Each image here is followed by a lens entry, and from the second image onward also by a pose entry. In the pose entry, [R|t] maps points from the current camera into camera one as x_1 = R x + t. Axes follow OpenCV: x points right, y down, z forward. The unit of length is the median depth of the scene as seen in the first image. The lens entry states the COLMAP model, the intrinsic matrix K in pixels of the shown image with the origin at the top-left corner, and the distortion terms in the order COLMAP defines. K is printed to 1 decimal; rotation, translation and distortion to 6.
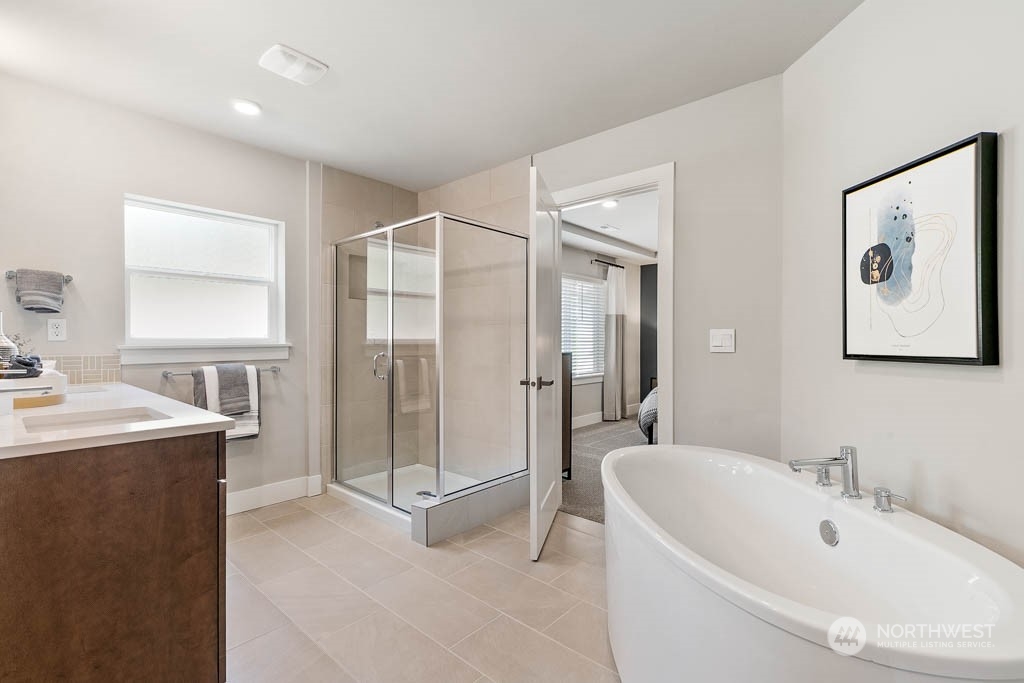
lens RADIAL K [[468.9, 0, 510.7], [0, 468.9, 337.8], [0, 0, 1]] dist [-0.000835, -0.000336]
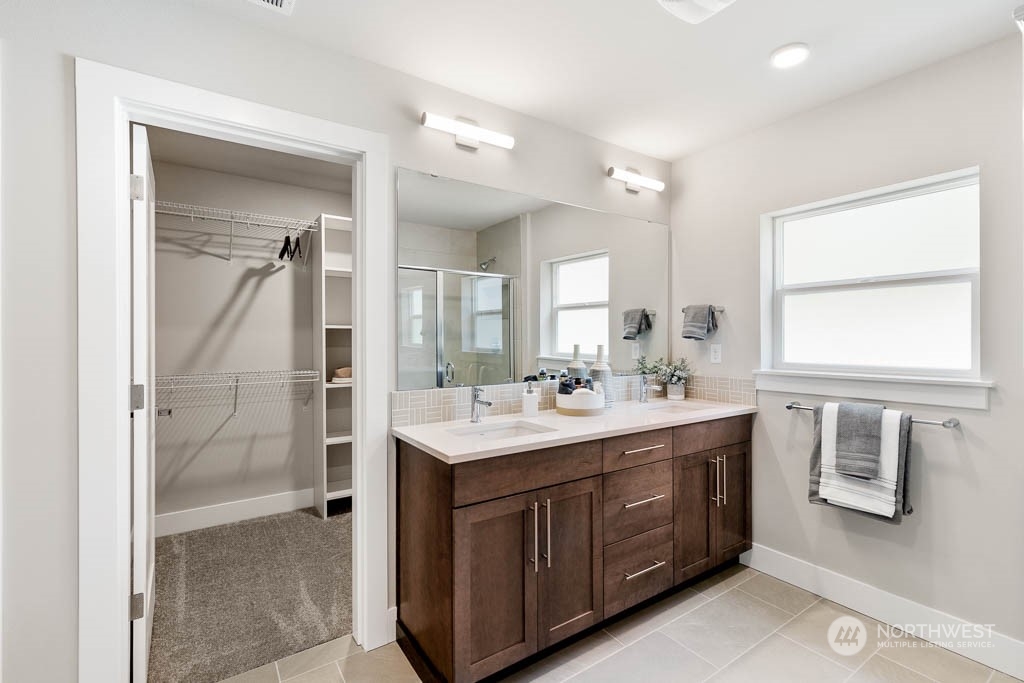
lens RADIAL K [[458.7, 0, 527.7], [0, 458.7, 341.5], [0, 0, 1]] dist [-0.000317, 0.000092]
pose [[-0.225104, 0.000801, -0.974334, 0.213075], [0.001192, 0.999999, 0.000547, -0.044213], [0.974334, -0.001038, -0.225105, 0.733558]]
